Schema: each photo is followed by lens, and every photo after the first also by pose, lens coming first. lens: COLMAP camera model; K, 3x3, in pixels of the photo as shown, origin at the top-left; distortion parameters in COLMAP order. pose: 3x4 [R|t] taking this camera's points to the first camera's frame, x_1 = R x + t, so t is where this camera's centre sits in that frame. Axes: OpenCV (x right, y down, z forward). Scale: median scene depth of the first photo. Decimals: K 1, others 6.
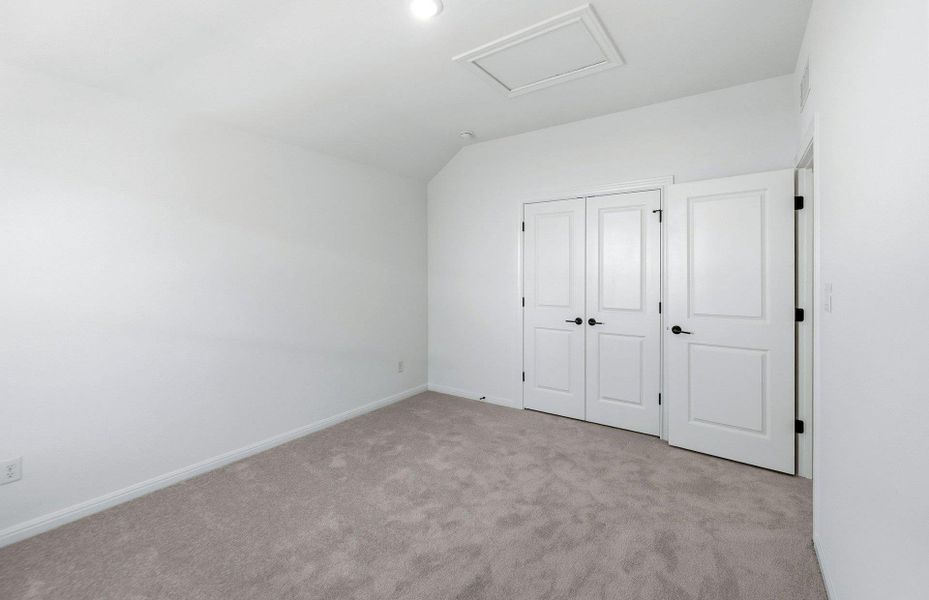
lens RADIAL K [[387.3, 0, 453.2], [0, 387.3, 275.6], [0, 0, 1]] dist [-0.005074, -0.000342]
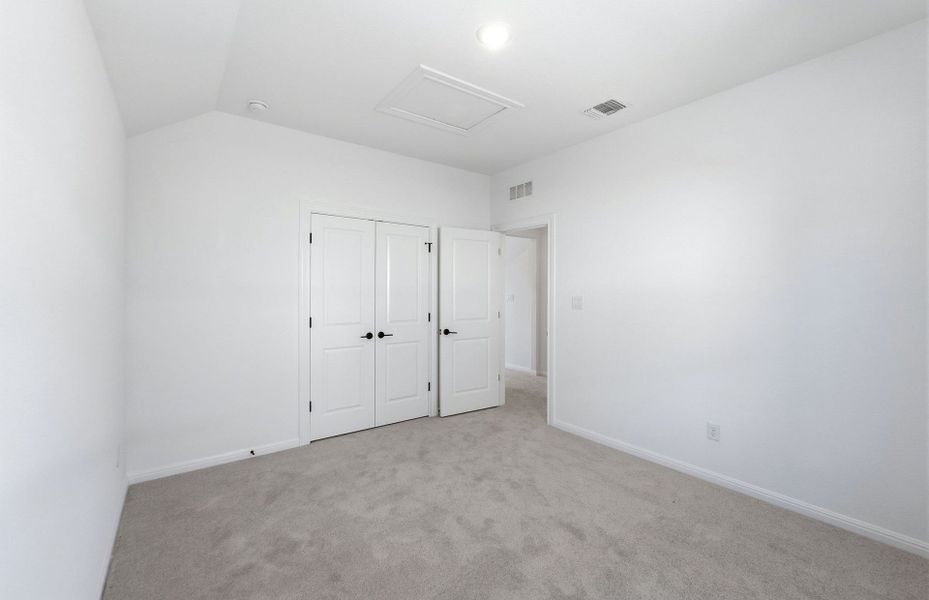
lens RADIAL K [[387.3, 0, 464.2], [0, 387.3, 292.7], [0, 0, 1]] dist [-0.005074, -0.000342]
pose [[0.319289, -0.004107, 0.947649, -0.754054], [0.002559, 0.999991, 0.003471, -0.005479], [-0.947654, 0.001317, 0.319296, 0.518387]]
